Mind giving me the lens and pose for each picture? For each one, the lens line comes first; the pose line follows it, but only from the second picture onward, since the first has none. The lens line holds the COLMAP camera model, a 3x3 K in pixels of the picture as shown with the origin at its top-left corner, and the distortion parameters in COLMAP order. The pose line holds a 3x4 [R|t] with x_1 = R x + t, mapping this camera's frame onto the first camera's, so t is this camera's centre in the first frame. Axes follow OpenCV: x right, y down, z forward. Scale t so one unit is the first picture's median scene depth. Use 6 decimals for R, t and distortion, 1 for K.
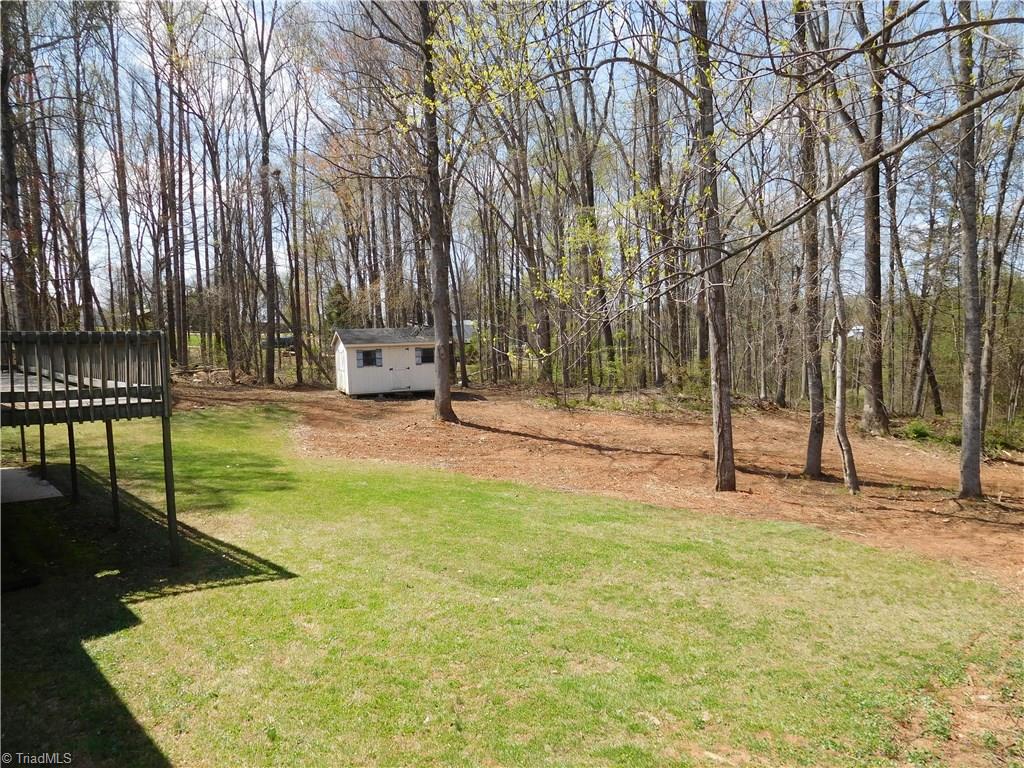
lens RADIAL K [[760.9, 0, 511.2], [0, 760.9, 381.6], [0, 0, 1]] dist [-0.015807, -0.000037]
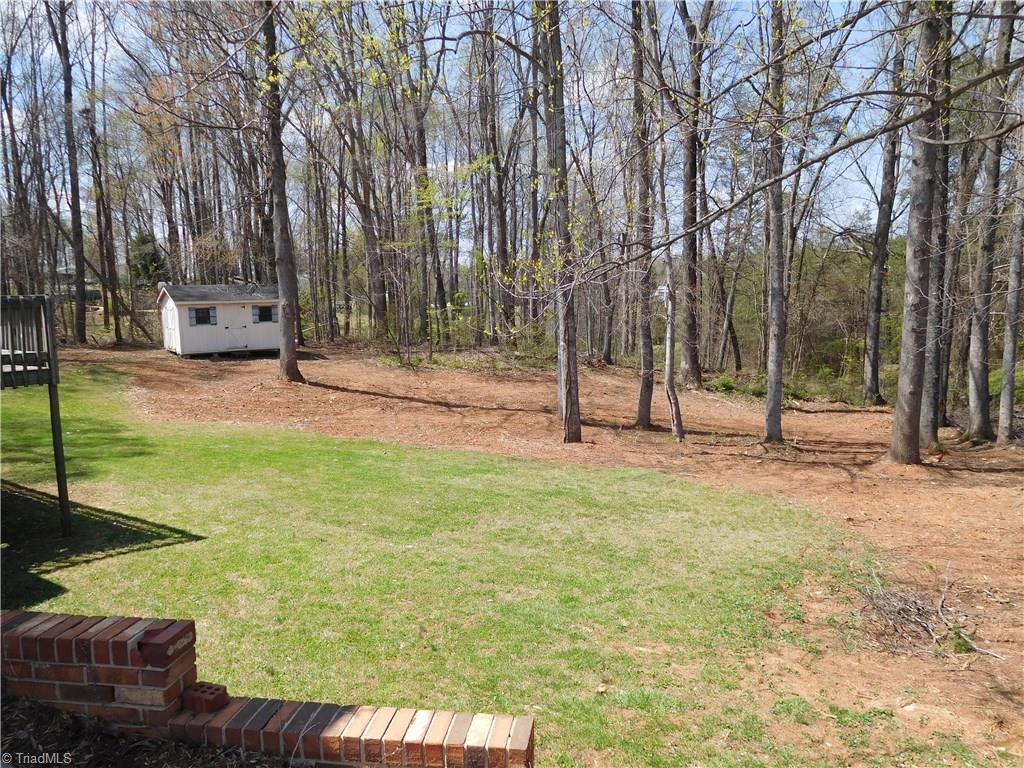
lens RADIAL K [[760.9, 0, 510.4], [0, 760.9, 384.5], [0, 0, 1]] dist [-0.015807, -0.000037]
pose [[0.972205, -0.014101, 0.233705, -0.069680], [-0.000345, 0.998097, 0.061659, -0.008086], [-0.234130, -0.060026, 0.970350, -0.046021]]
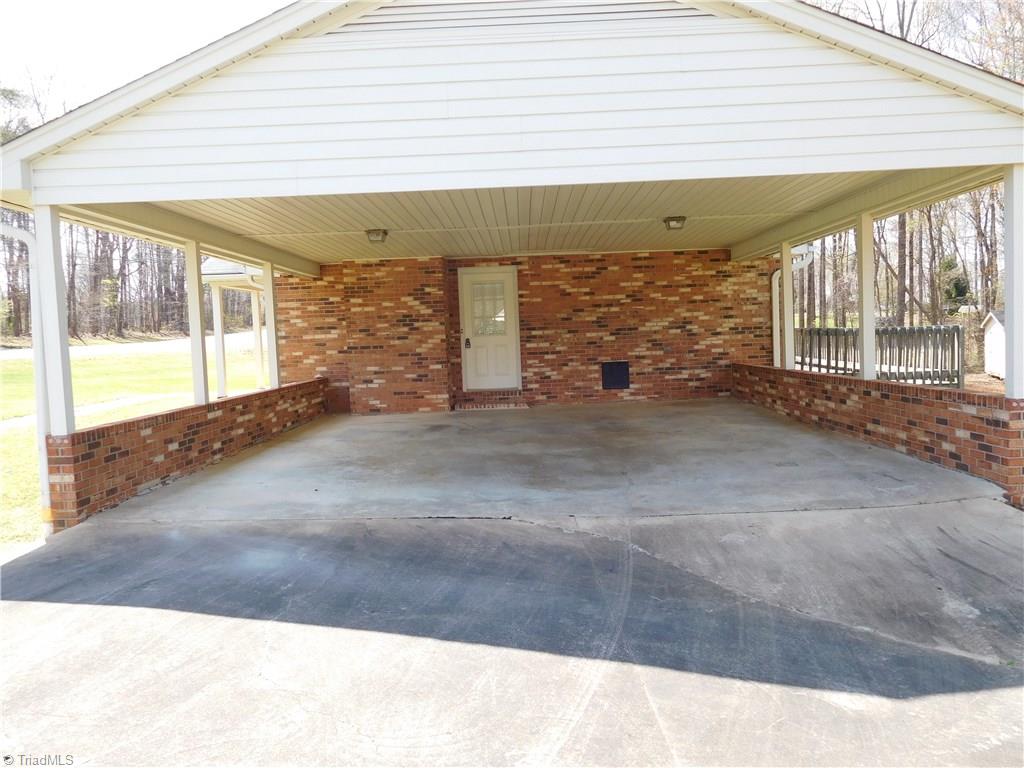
lens RADIAL K [[760.9, 0, 510.1], [0, 760.9, 385.1], [0, 0, 1]] dist [-0.015807, -0.000037]
pose [[0.755105, 0.037671, -0.654520, -0.126710], [-0.016514, 0.999124, 0.038452, -0.003349], [0.655395, -0.018226, 0.755066, -0.240519]]
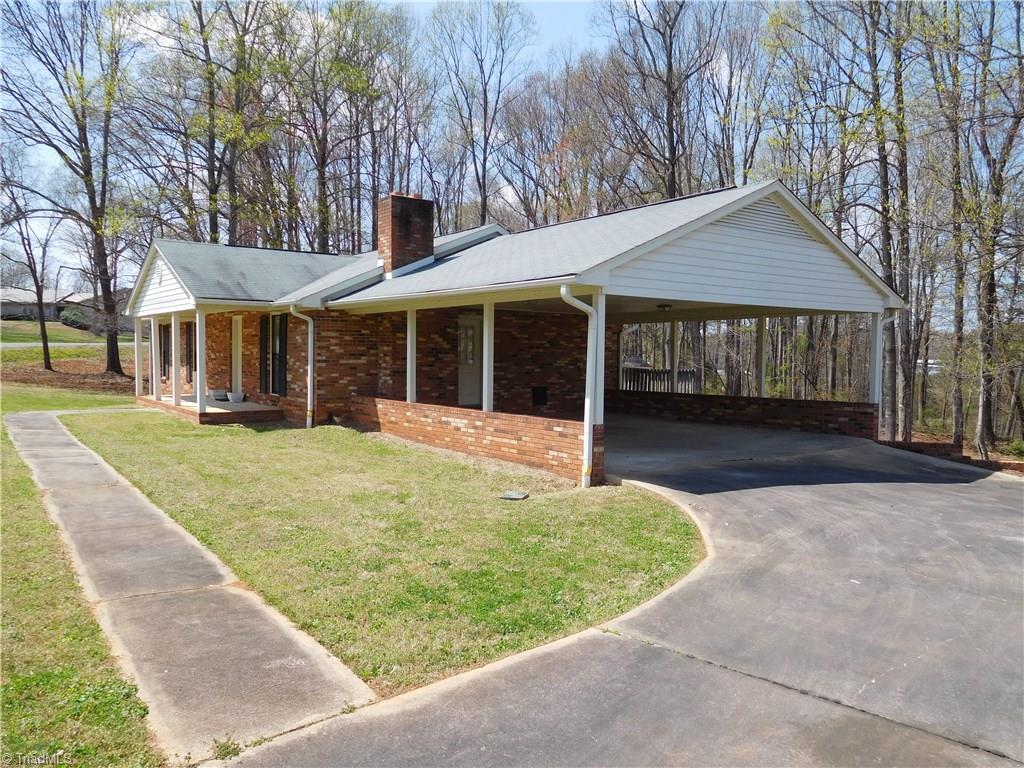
lens RADIAL K [[760.9, 0, 511.3], [0, 760.9, 385.9], [0, 0, 1]] dist [-0.015807, -0.000037]
pose [[0.998065, 0.032294, -0.053143, -0.936971], [-0.033011, 0.999375, -0.012666, 0.034797], [0.052701, 0.014396, 0.998507, -1.175638]]
